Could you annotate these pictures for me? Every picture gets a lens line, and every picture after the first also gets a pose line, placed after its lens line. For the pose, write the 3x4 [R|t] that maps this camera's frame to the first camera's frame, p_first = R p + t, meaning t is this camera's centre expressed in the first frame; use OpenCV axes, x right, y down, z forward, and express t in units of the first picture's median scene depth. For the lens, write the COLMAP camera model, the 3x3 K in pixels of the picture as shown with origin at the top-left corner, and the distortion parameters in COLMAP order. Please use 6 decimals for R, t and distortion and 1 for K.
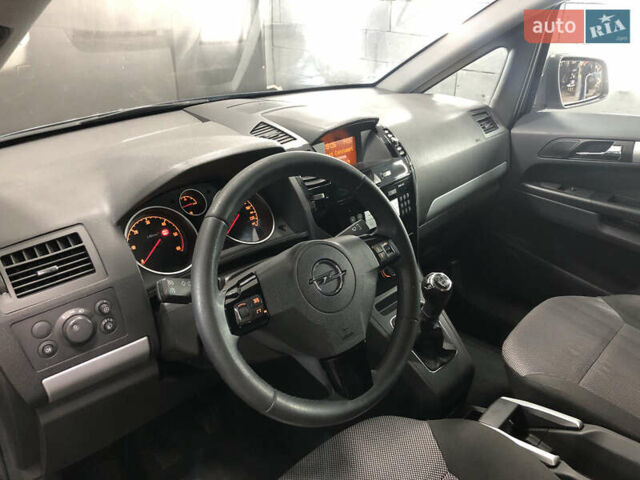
lens RADIAL K [[523.7, 0, 318.1], [0, 523.7, 212.9], [0, 0, 1]] dist [0.011488, -0.001783]
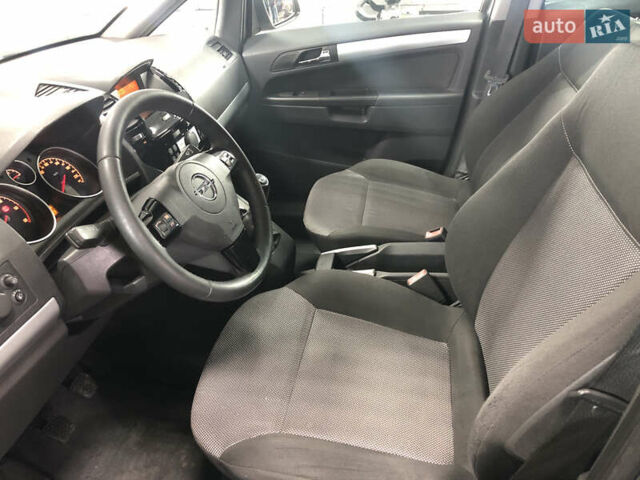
lens RADIAL K [[523.7, 0, 318.1], [0, 523.7, 212.9], [0, 0, 1]] dist [0.011488, -0.001783]
pose [[0.818423, -0.321035, 0.476571, -0.181767], [0.271761, 0.947008, 0.171237, 0.022237], [-0.506290, -0.010631, 0.862298, -0.087544]]
